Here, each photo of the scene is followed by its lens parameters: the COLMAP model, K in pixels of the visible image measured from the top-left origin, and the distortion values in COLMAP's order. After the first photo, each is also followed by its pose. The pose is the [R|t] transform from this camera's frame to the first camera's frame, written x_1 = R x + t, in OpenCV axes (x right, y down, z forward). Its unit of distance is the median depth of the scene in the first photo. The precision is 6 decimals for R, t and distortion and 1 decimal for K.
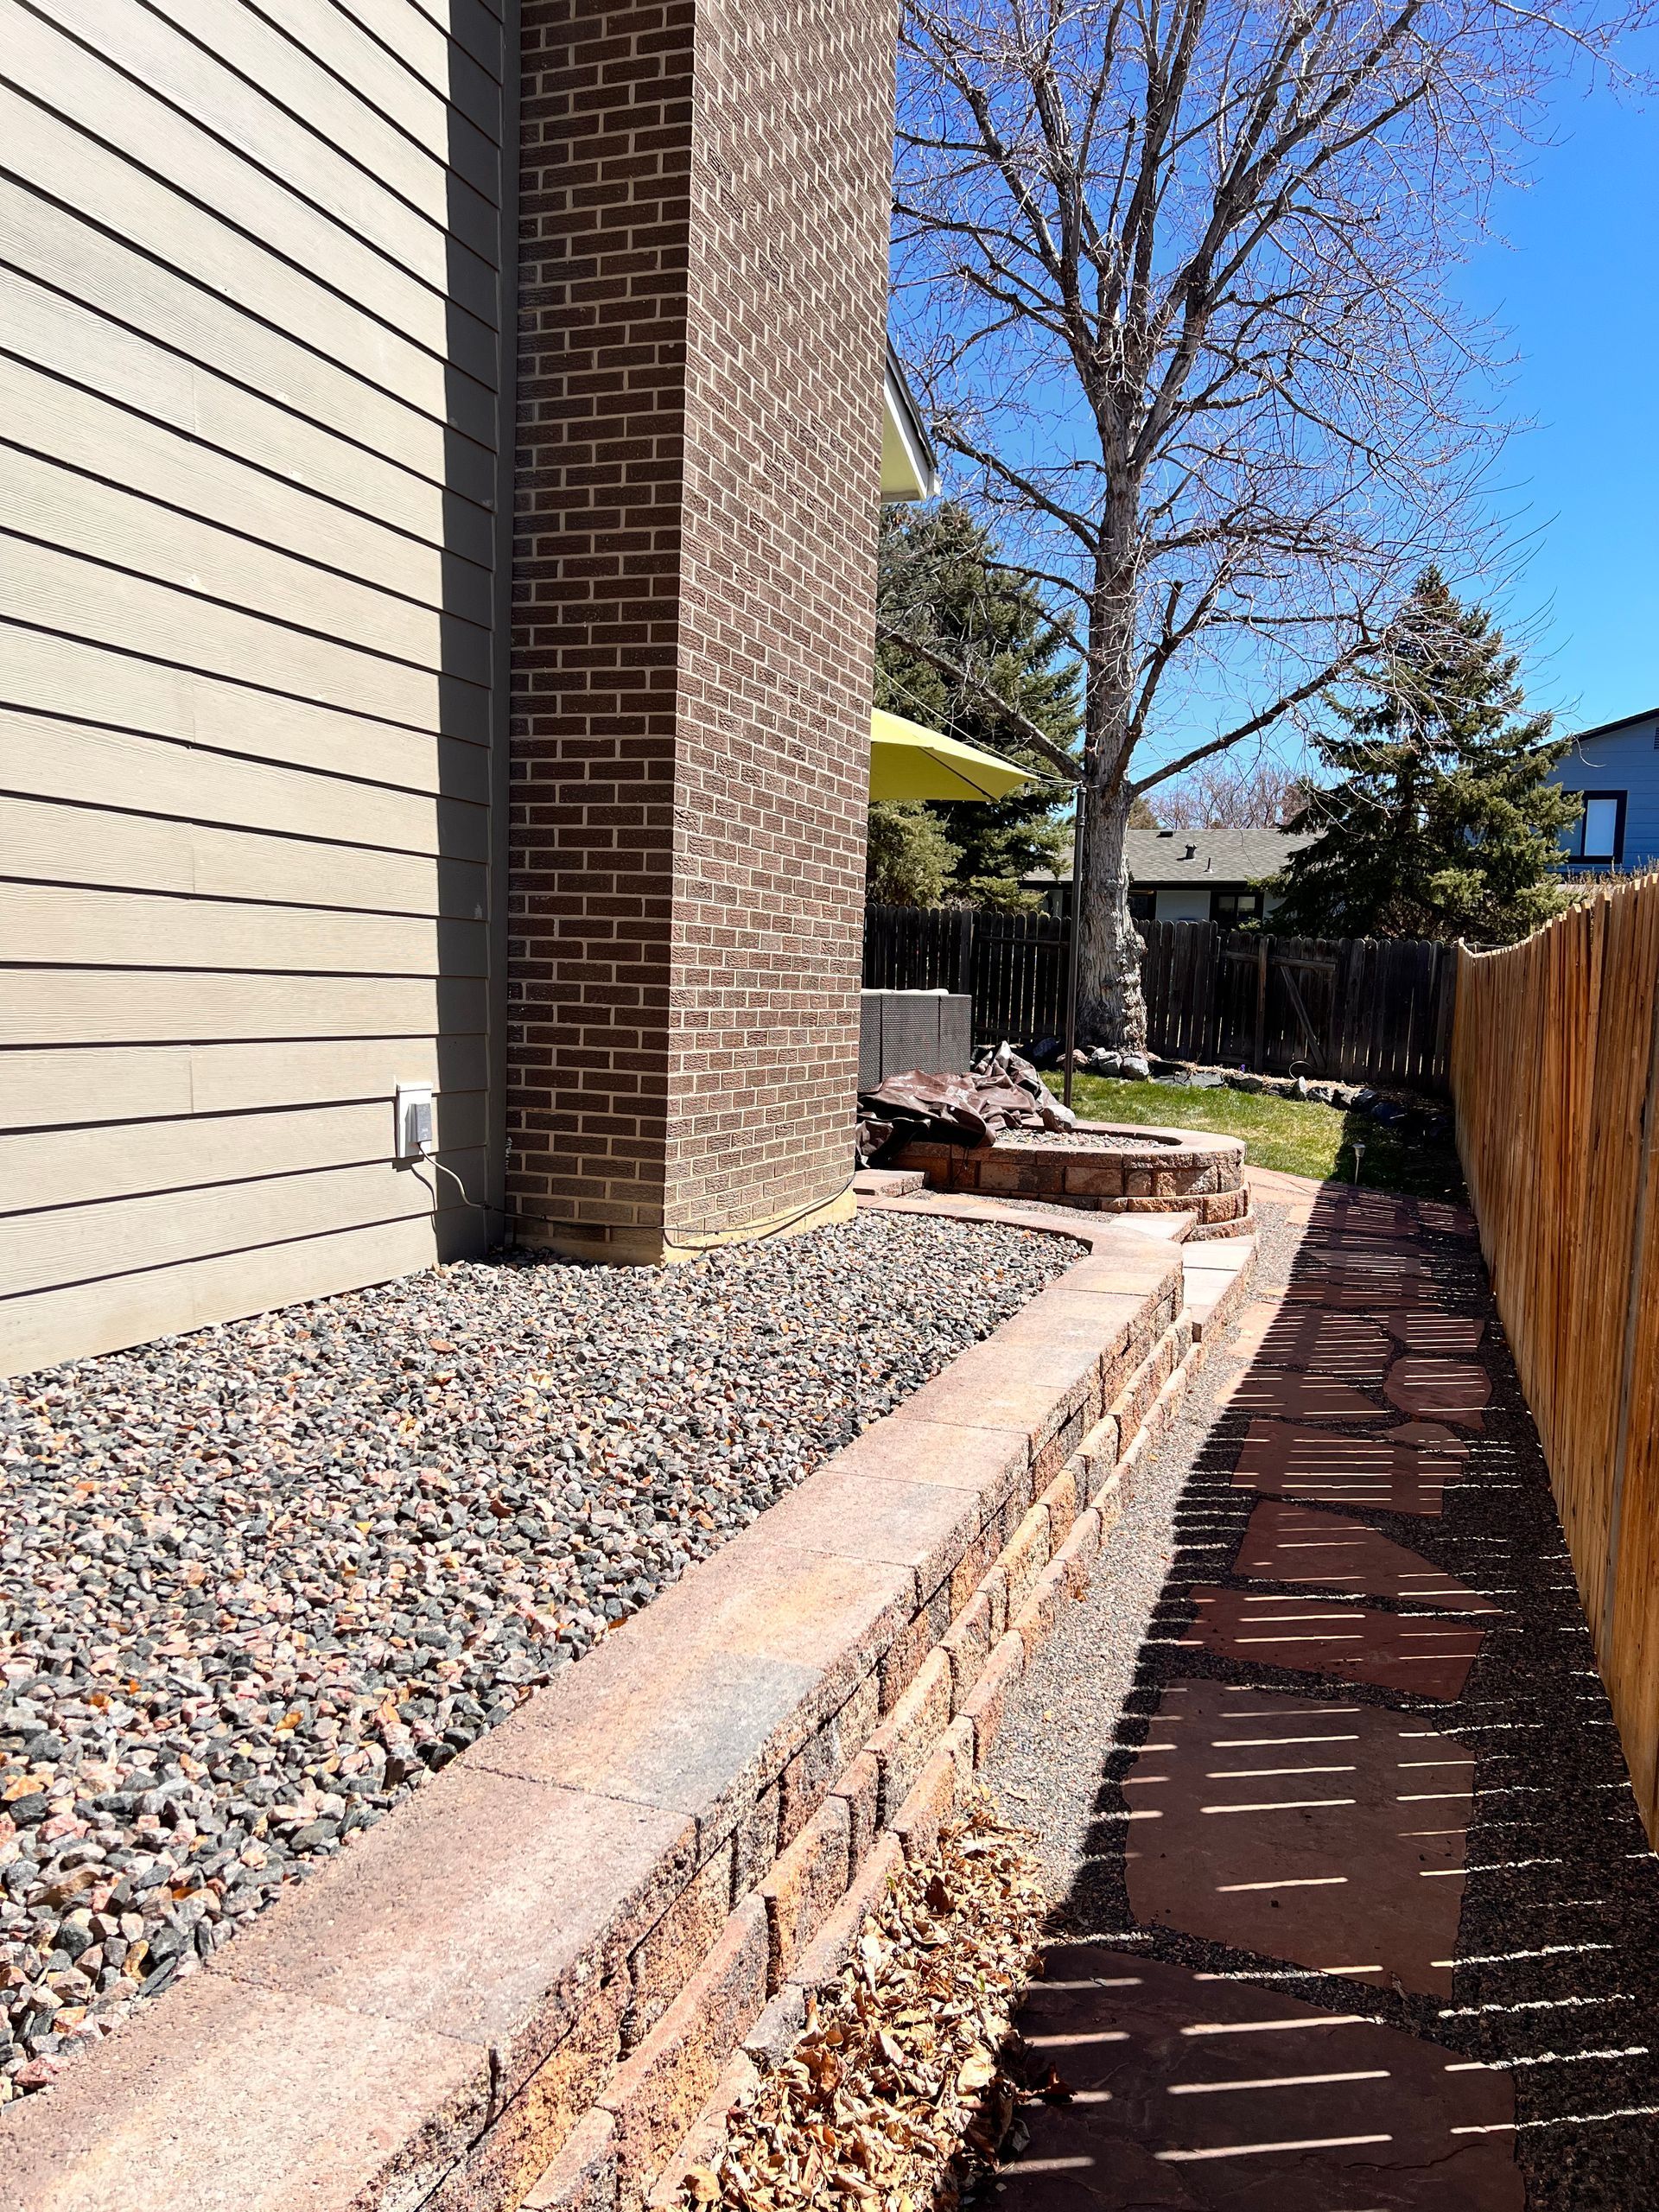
lens RADIAL K [[1677.6, 0, 822.2], [0, 1677.6, 1109.9], [0, 0, 1]] dist [0.061209, -0.071614]
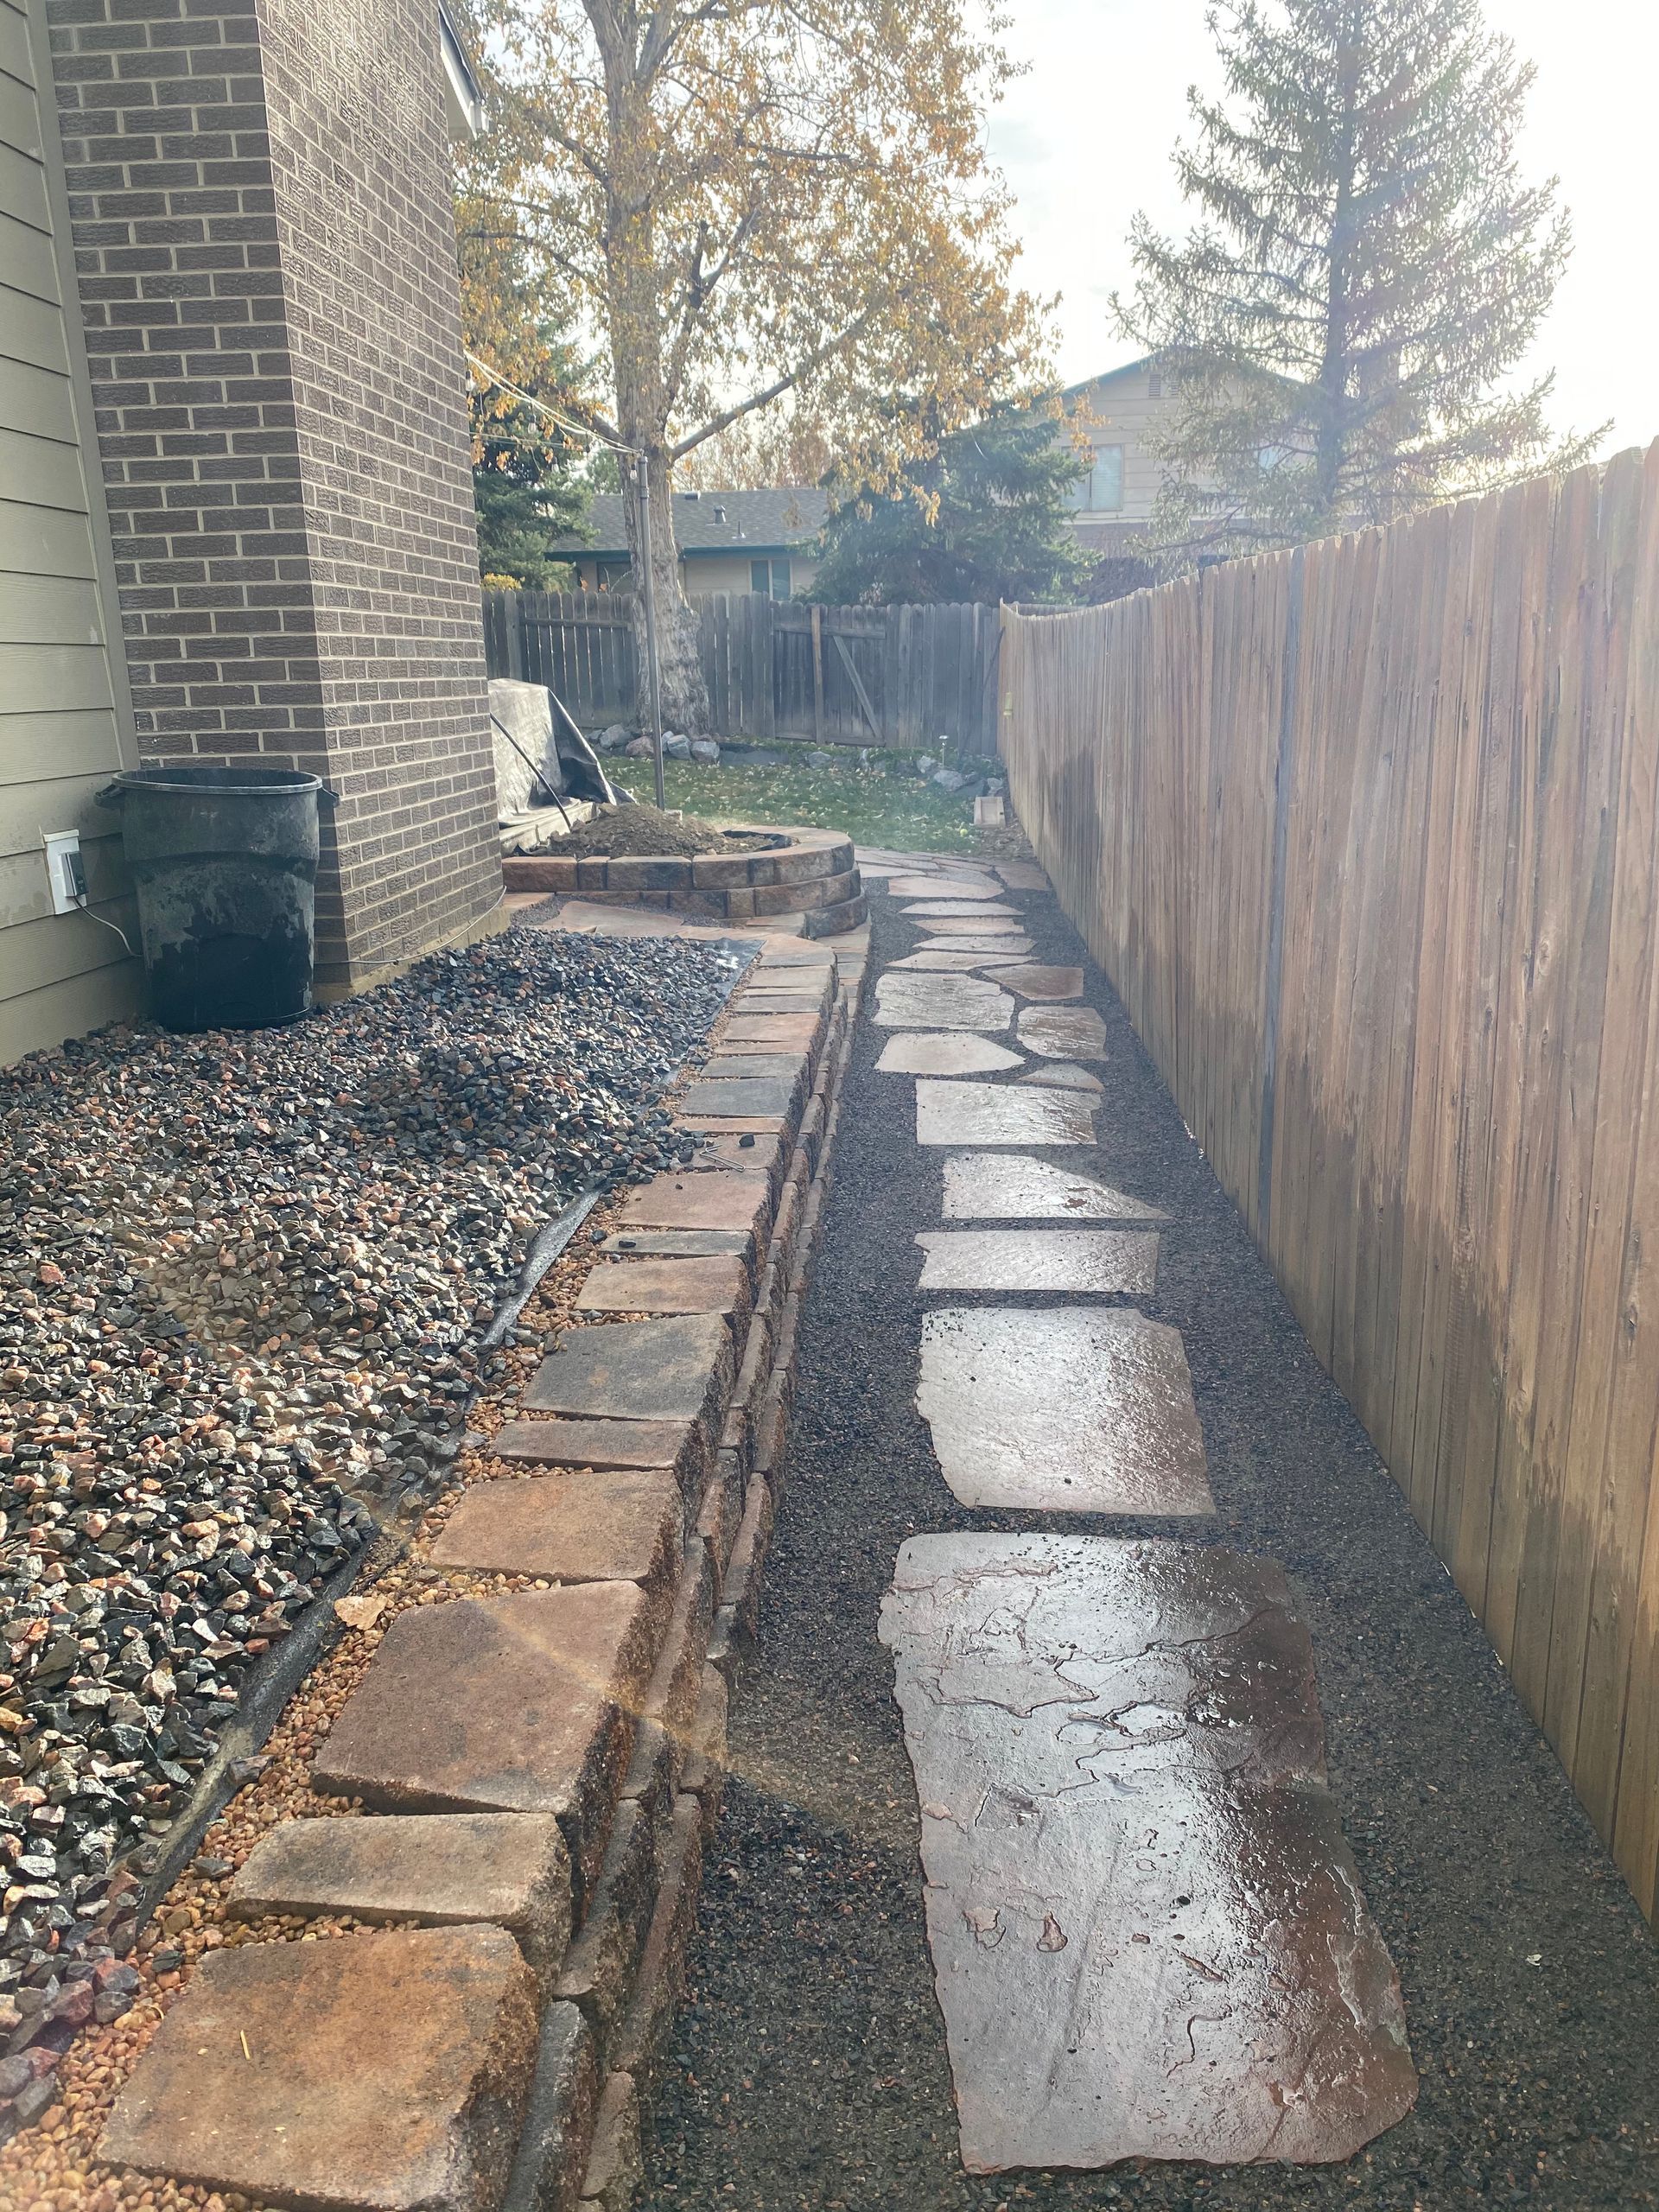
lens RADIAL K [[1715.1, 0, 835.5], [0, 1715.1, 1124.6], [0, 0, 1]] dist [-0.038851, 0.048249]
pose [[0.957930, -0.126922, 0.257413, -0.090418], [0.075173, 0.976546, 0.201759, -0.015062], [-0.276983, -0.173921, 0.945004, -0.030719]]
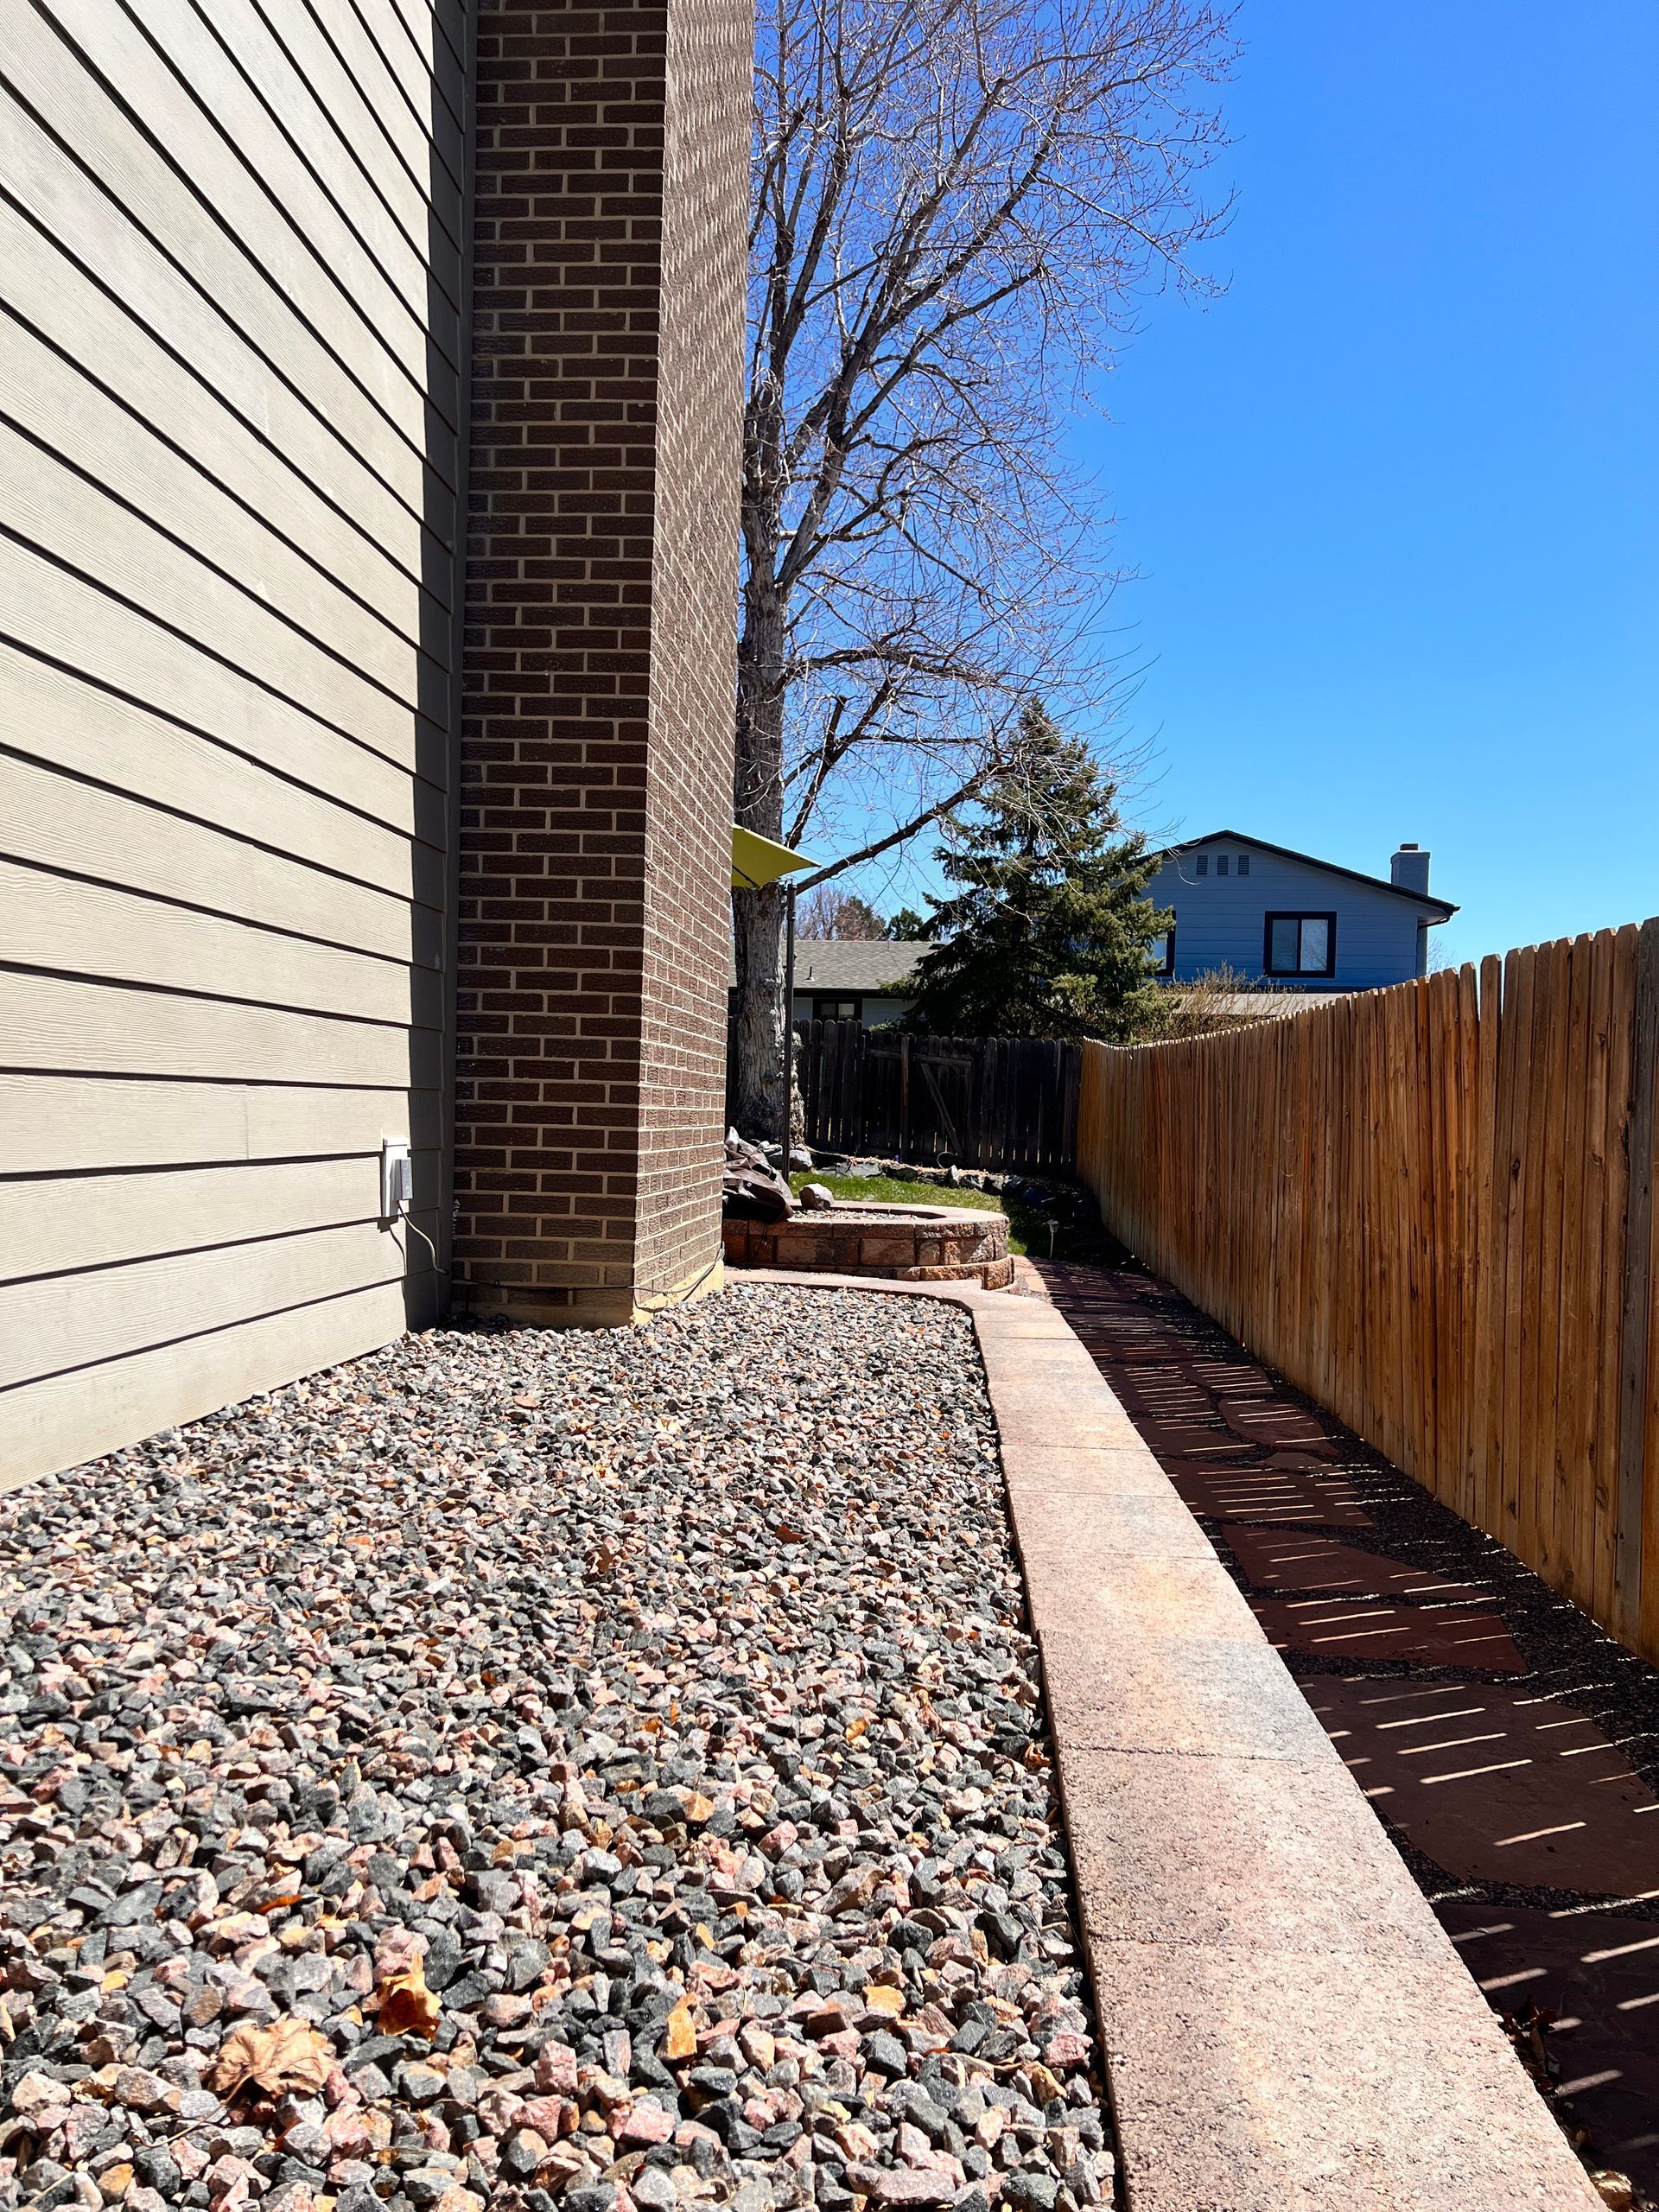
lens RADIAL K [[1677.6, 0, 813.2], [0, 1677.6, 1108.5], [0, 0, 1]] dist [0.061209, -0.071614]
pose [[0.965760, -0.008030, 0.259315, -0.245732], [0.025415, 0.997642, -0.063760, 0.031798], [-0.258191, 0.068167, 0.963686, 0.030781]]
